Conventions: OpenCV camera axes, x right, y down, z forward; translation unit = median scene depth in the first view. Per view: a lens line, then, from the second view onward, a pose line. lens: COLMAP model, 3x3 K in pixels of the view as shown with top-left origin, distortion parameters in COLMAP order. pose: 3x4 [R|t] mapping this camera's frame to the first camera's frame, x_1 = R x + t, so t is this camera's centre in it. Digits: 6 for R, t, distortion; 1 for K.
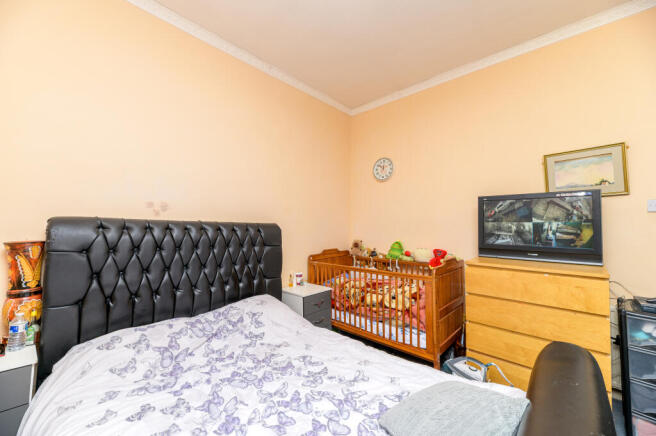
lens RADIAL K [[254.0, 0, 331.6], [0, 254.0, 220.2], [0, 0, 1]] dist [0.002365, 0.000093]
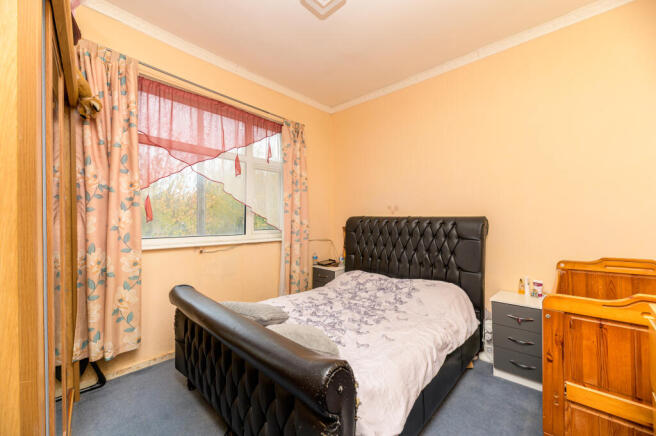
lens RADIAL K [[267.2, 0, 330.3], [0, 267.2, 217.4], [0, 0, 1]] dist [0.001292, 0.000171]
pose [[0.018049, -0.016792, -0.999696, 1.319658], [0.025790, 0.999534, -0.016323, 0.028498], [0.999504, -0.025488, 0.018474, 0.718399]]
